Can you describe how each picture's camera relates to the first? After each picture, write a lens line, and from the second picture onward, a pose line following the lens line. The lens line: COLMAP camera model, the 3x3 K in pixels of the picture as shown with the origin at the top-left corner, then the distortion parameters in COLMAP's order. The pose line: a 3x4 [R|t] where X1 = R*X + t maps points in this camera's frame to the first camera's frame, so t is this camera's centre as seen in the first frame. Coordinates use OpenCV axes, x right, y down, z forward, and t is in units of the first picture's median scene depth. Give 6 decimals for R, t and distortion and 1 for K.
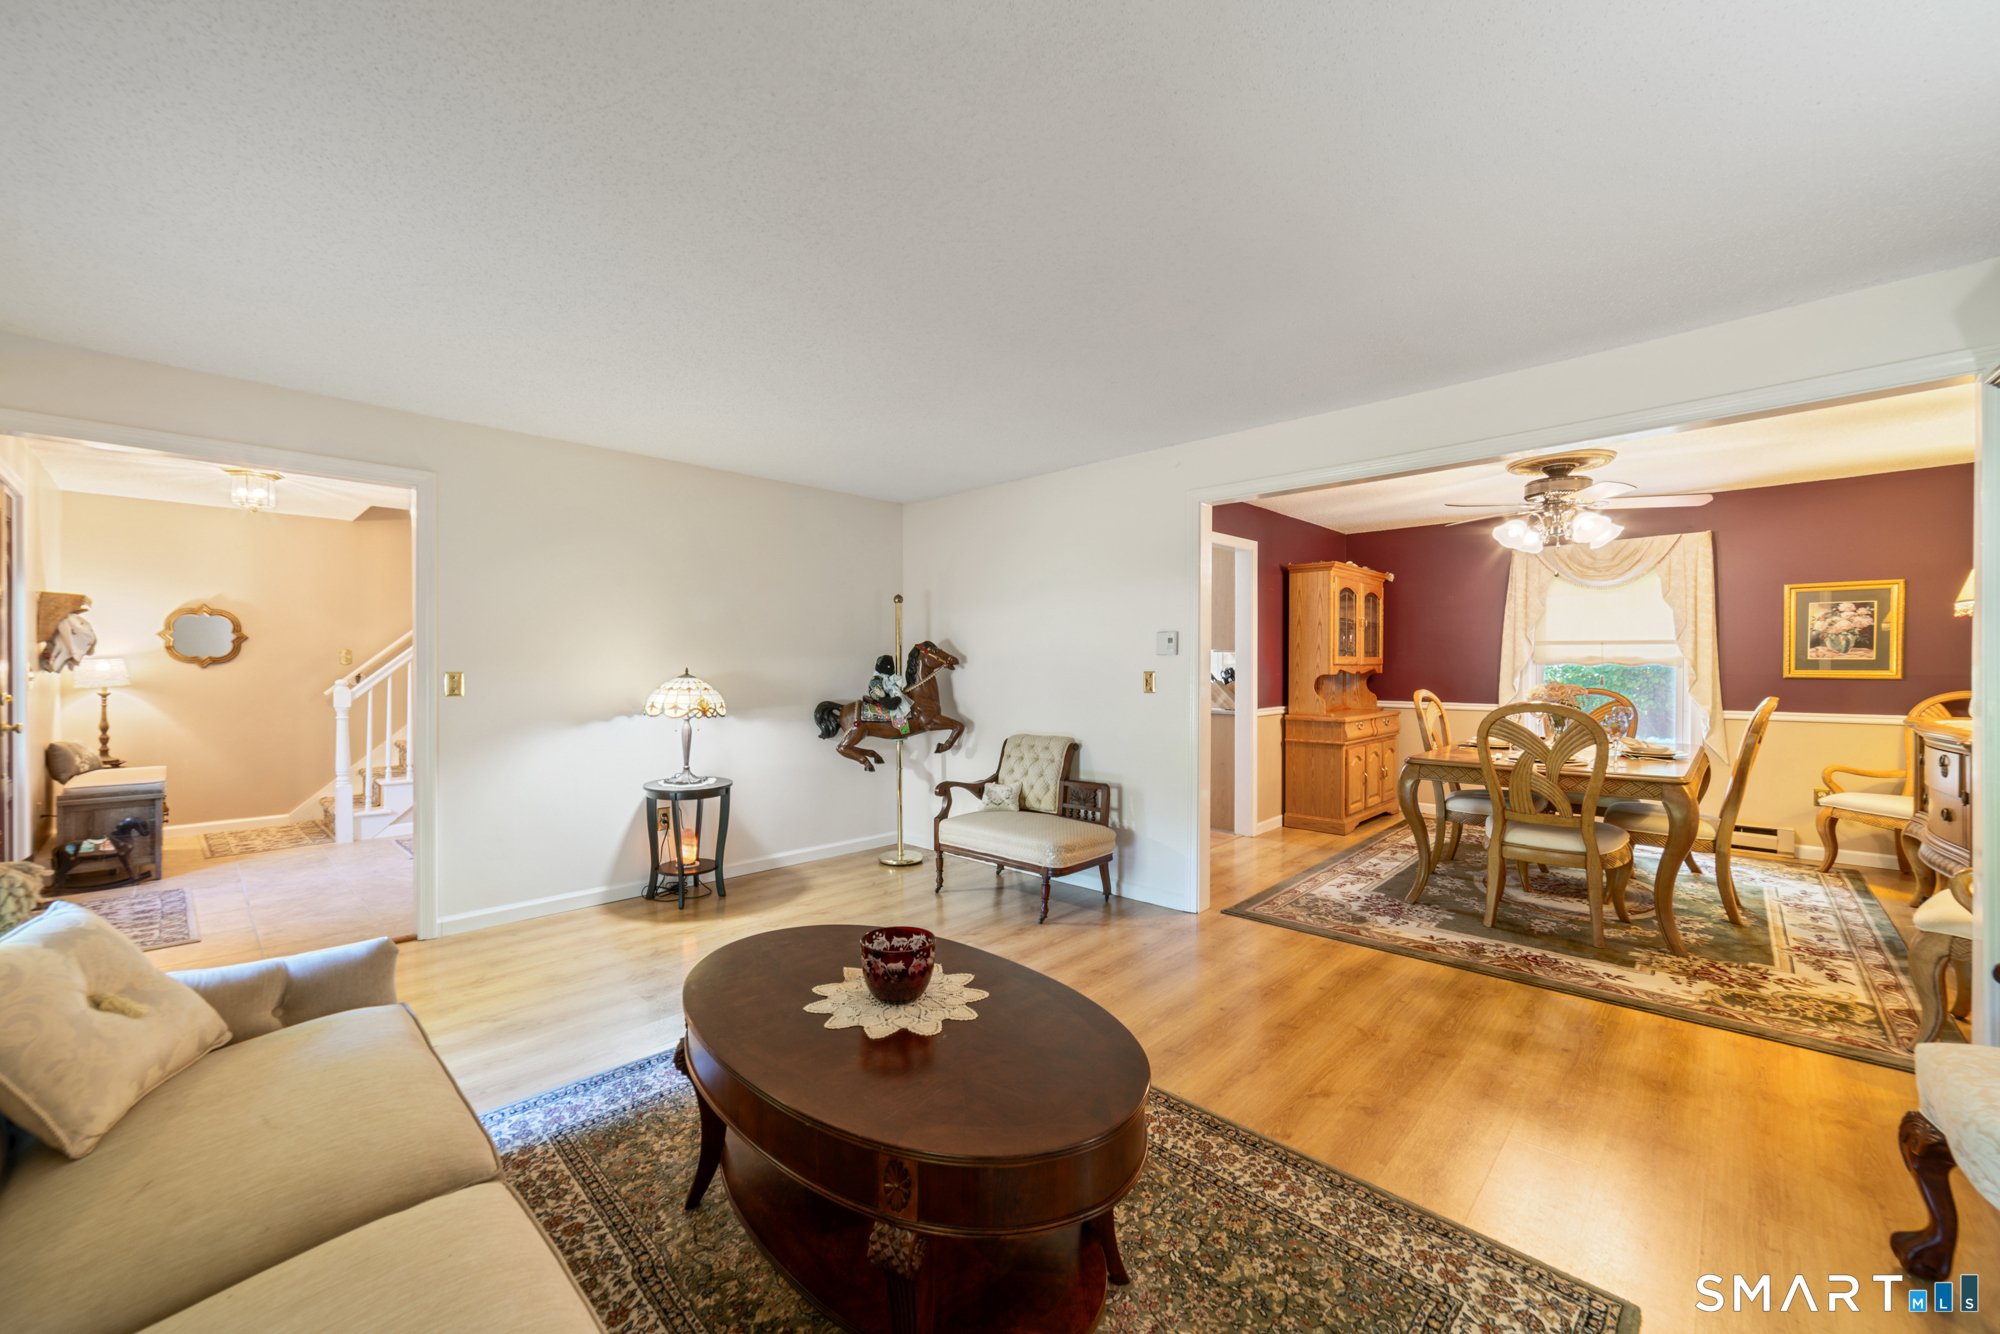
lens RADIAL K [[795.1, 0, 981.4], [0, 795.1, 675.3], [0, 0, 1]] dist [-0.001594, 0.002023]
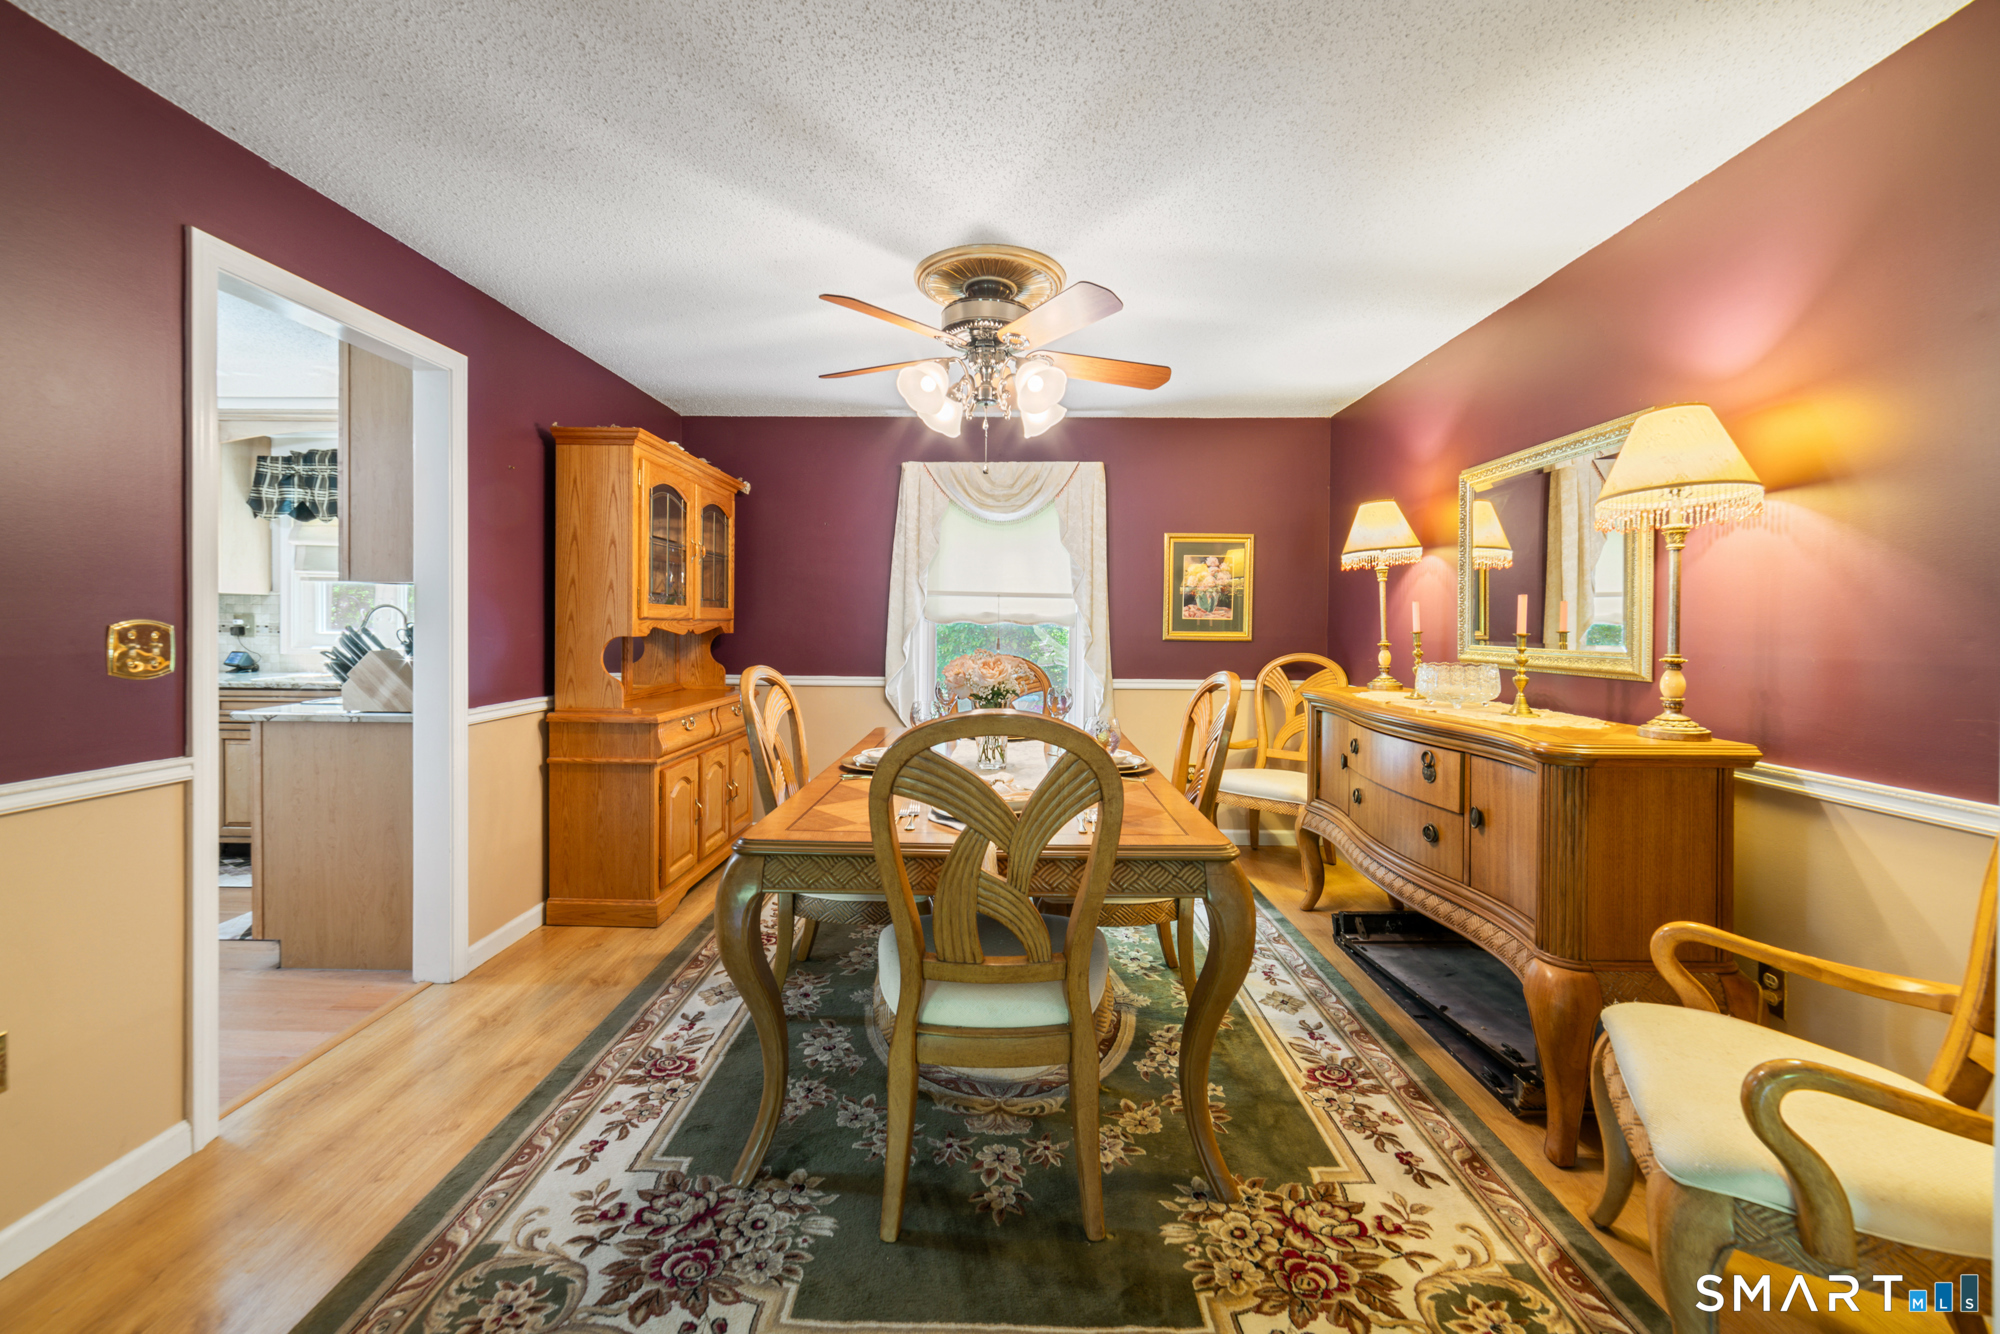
lens RADIAL K [[795.1, 0, 1001.4], [0, 795.1, 626.2], [0, 0, 1]] dist [-0.001594, 0.002023]
pose [[0.729132, 0.006341, 0.684344, 0.293709], [-0.001190, 0.999967, -0.007998, -0.004932], [-0.684372, 0.005018, 0.729116, 0.502896]]
